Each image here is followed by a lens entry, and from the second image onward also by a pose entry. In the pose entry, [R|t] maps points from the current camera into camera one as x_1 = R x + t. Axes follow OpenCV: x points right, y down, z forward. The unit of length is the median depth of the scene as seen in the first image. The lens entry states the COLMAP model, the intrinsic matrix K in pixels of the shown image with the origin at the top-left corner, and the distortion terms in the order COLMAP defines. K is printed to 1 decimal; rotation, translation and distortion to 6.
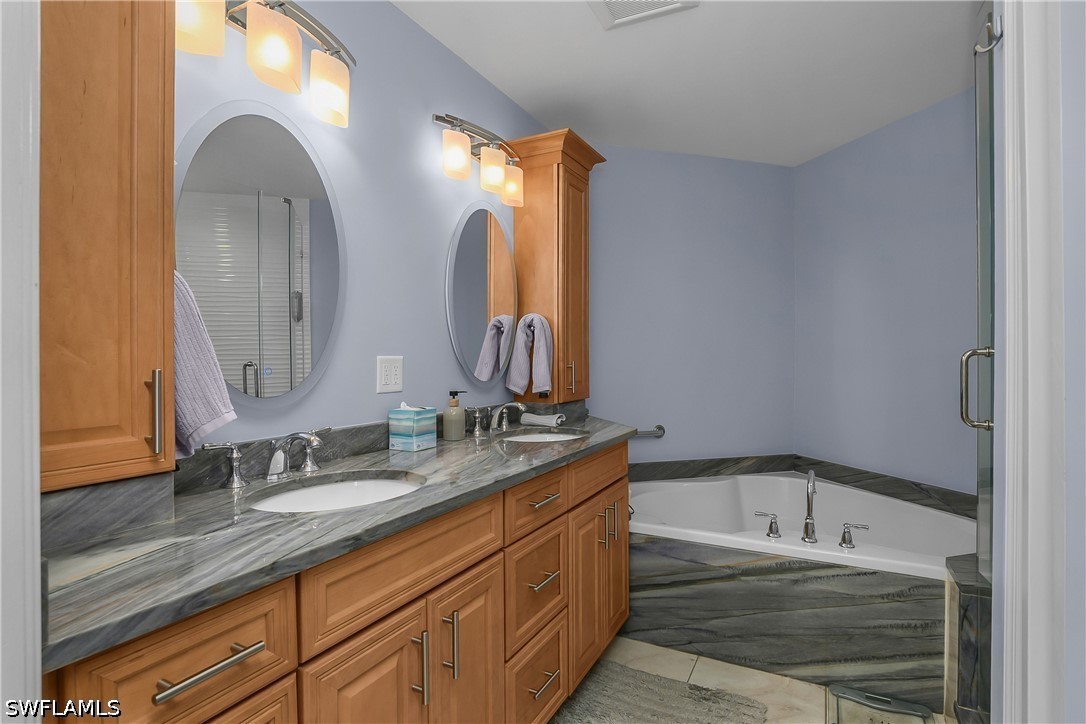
lens RADIAL K [[551.7, 0, 540.4], [0, 551.7, 356.4], [0, 0, 1]] dist [-0.029094, 0.006789]
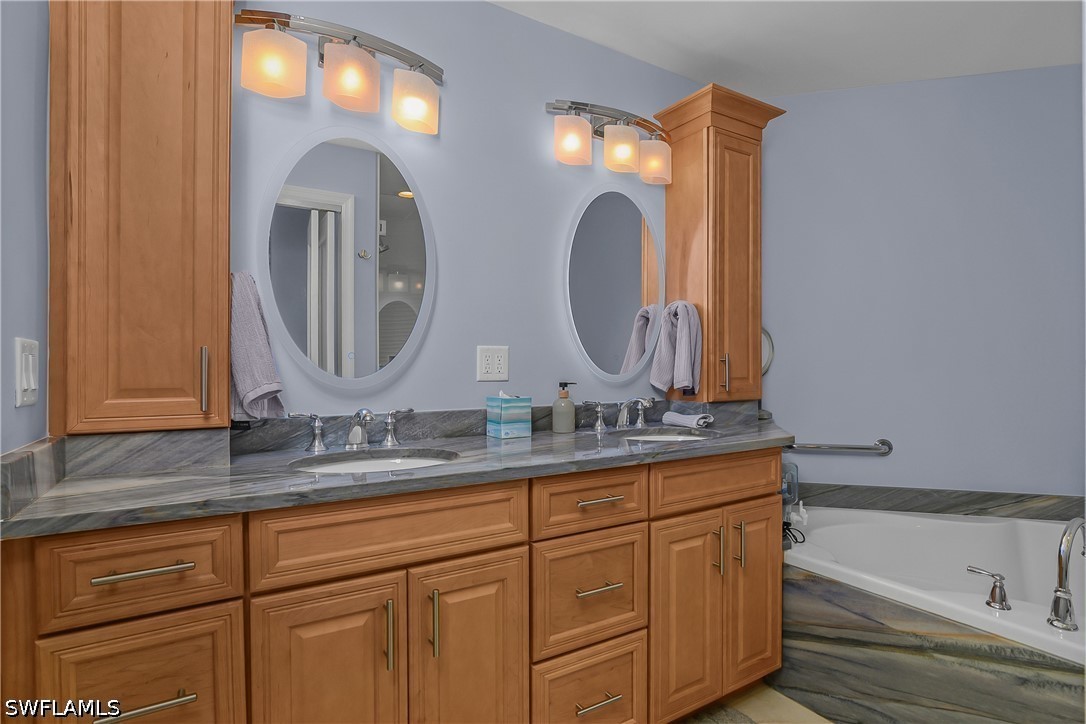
lens RADIAL K [[551.7, 0, 537.6], [0, 551.7, 366.0], [0, 0, 1]] dist [-0.029094, 0.006789]
pose [[0.852951, 0.001151, -0.521989, 0.307294], [-0.000347, 0.999999, 0.001638, 0.031929], [0.521990, -0.001216, 0.852951, 0.142247]]
